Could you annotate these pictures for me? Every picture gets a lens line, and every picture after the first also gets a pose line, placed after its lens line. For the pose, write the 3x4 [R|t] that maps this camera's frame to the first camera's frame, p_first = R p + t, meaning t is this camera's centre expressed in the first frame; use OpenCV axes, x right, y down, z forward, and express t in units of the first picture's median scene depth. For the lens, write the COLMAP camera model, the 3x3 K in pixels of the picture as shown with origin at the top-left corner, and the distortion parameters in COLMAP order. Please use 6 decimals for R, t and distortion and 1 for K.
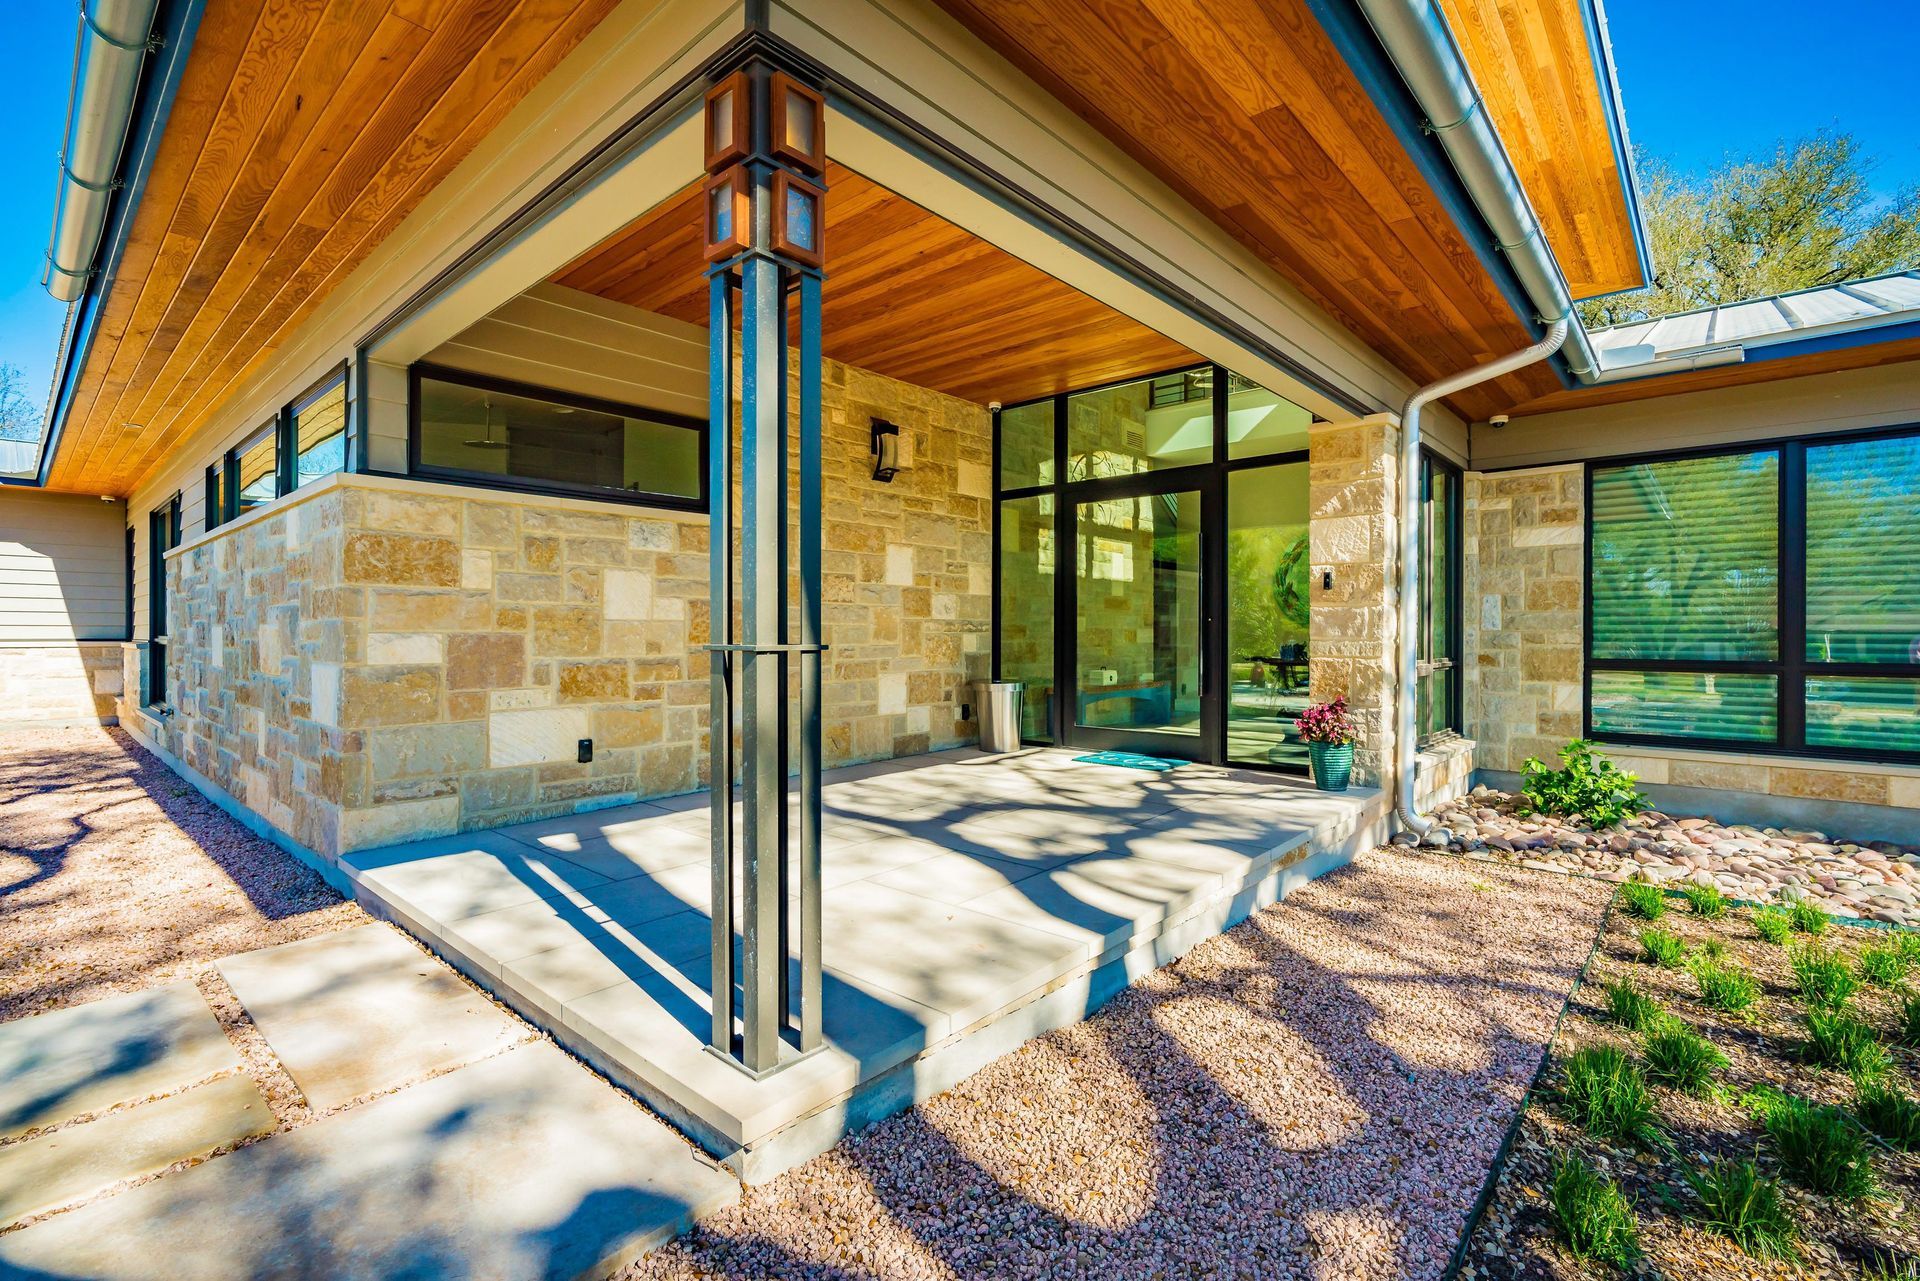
lens RADIAL K [[868.2, 0, 956.6], [0, 868.2, 625.9], [0, 0, 1]] dist [-0.010457, 0.000307]
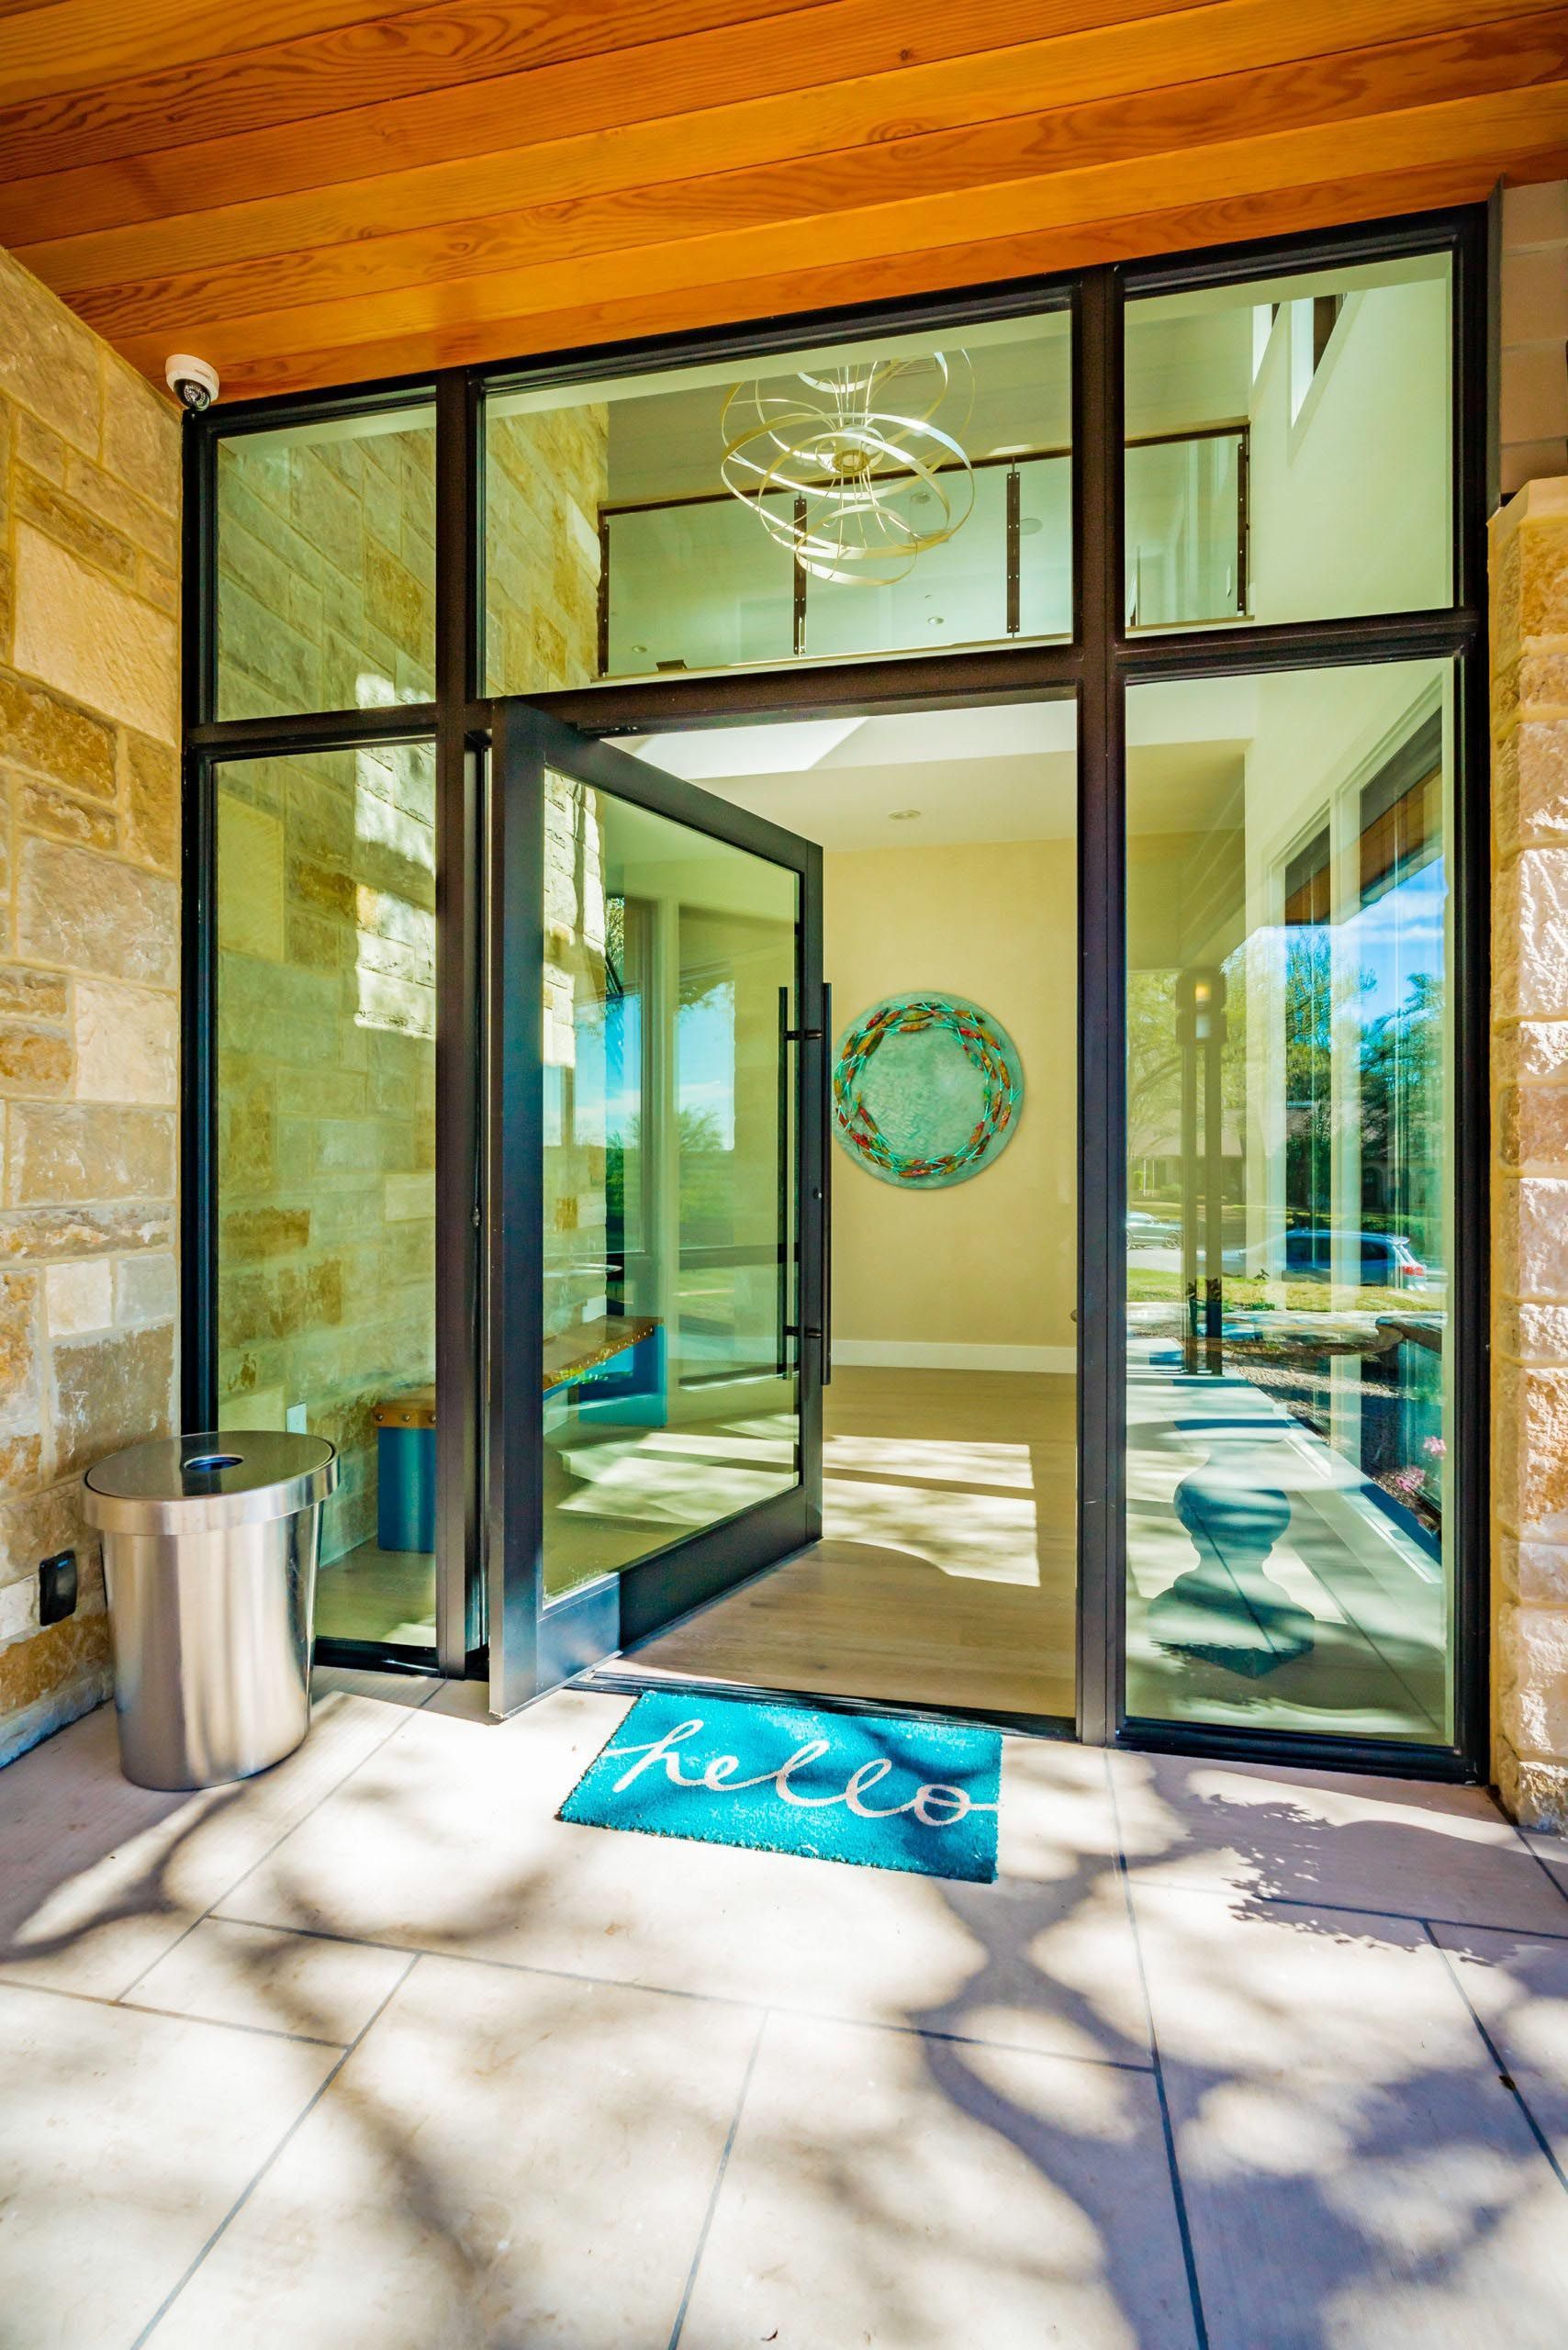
lens RADIAL K [[1062.6, 0, 760.8], [0, 1062.6, 1164.2], [0, 0, 1]] dist [-0.010457, 0.000307]
pose [[0.863406, -0.004727, 0.504488, 0.030775], [0.005287, 0.999986, 0.000321, -0.016991], [-0.504483, 0.002390, 0.863419, 0.640026]]
